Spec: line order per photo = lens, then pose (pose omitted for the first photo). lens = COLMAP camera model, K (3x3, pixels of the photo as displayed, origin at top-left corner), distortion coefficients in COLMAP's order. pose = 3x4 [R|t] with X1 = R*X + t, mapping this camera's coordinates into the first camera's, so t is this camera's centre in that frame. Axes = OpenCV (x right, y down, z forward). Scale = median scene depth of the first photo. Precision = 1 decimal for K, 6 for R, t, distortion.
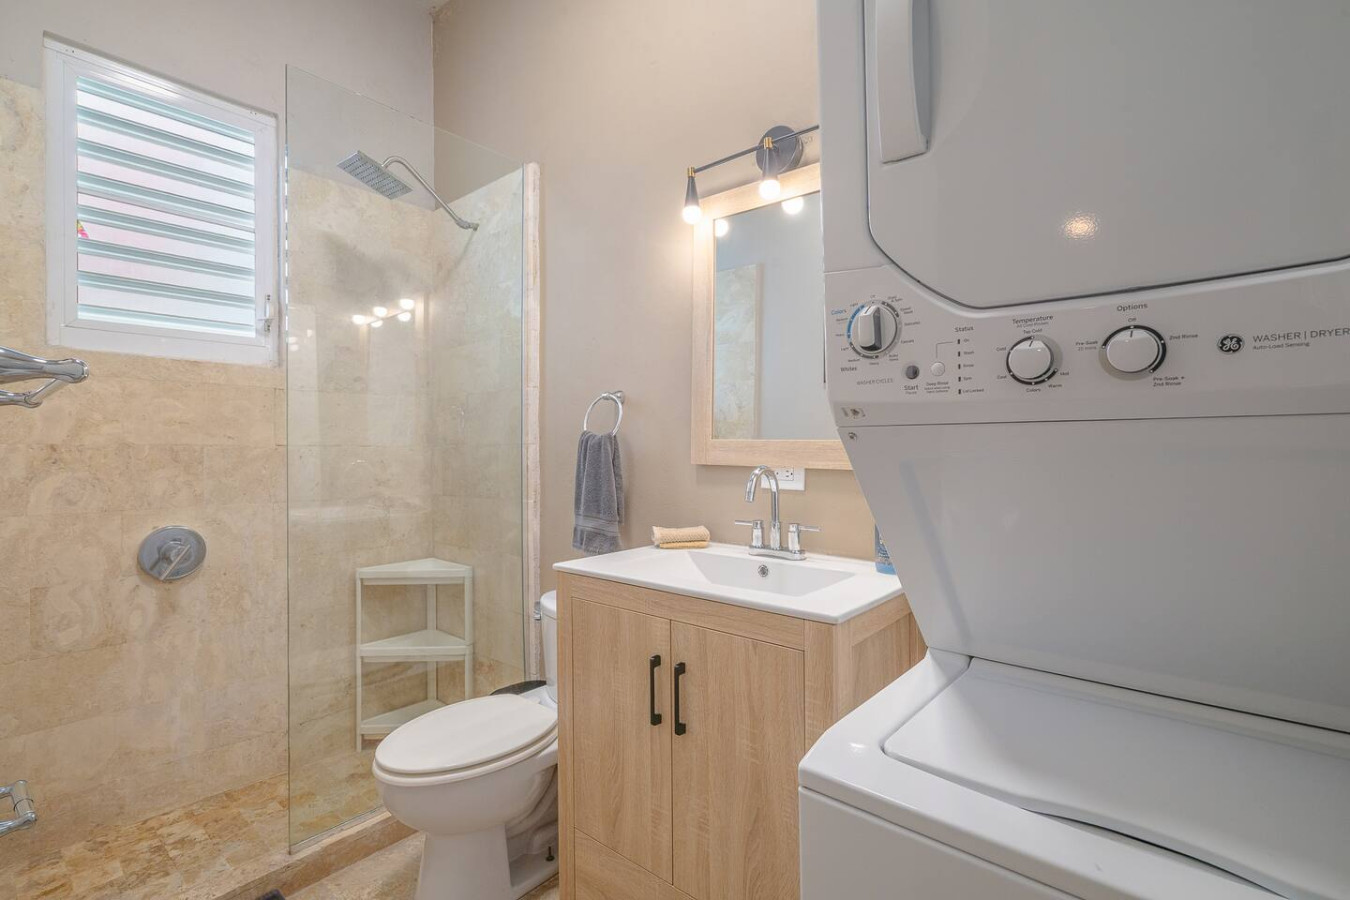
lens RADIAL K [[612.8, 0, 678.4], [0, 612.8, 437.4], [0, 0, 1]] dist [-0.001982, 0.000325]
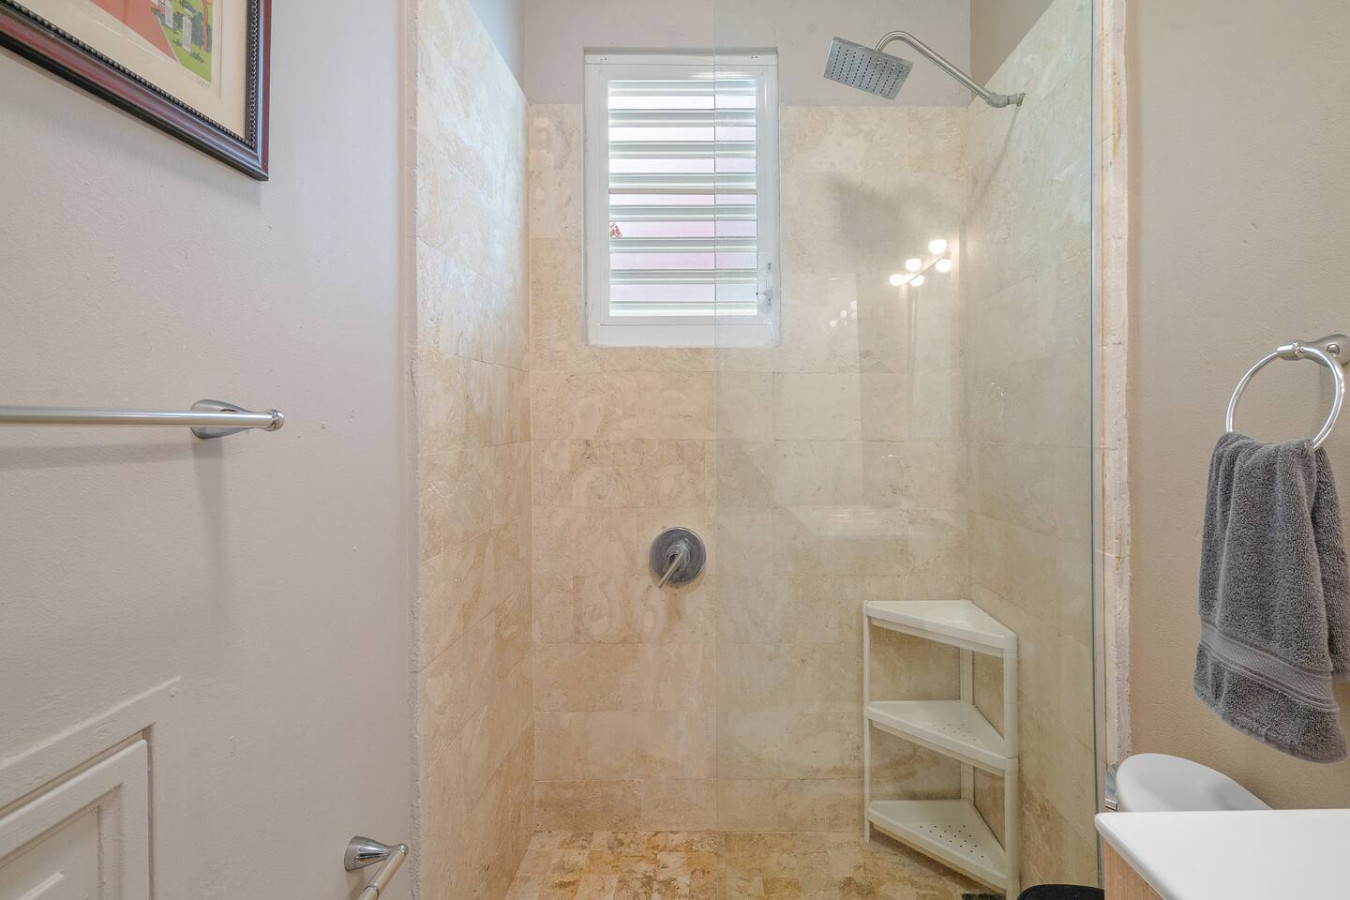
lens RADIAL K [[688.6, 0, 678.9], [0, 688.6, 423.2], [0, 0, 1]] dist [-0.006626, 0.000526]
pose [[0.656977, -0.002139, -0.753907, -0.032902], [0.012869, 0.999882, 0.008379, -0.022456], [0.753800, -0.015207, 0.656927, 0.311171]]
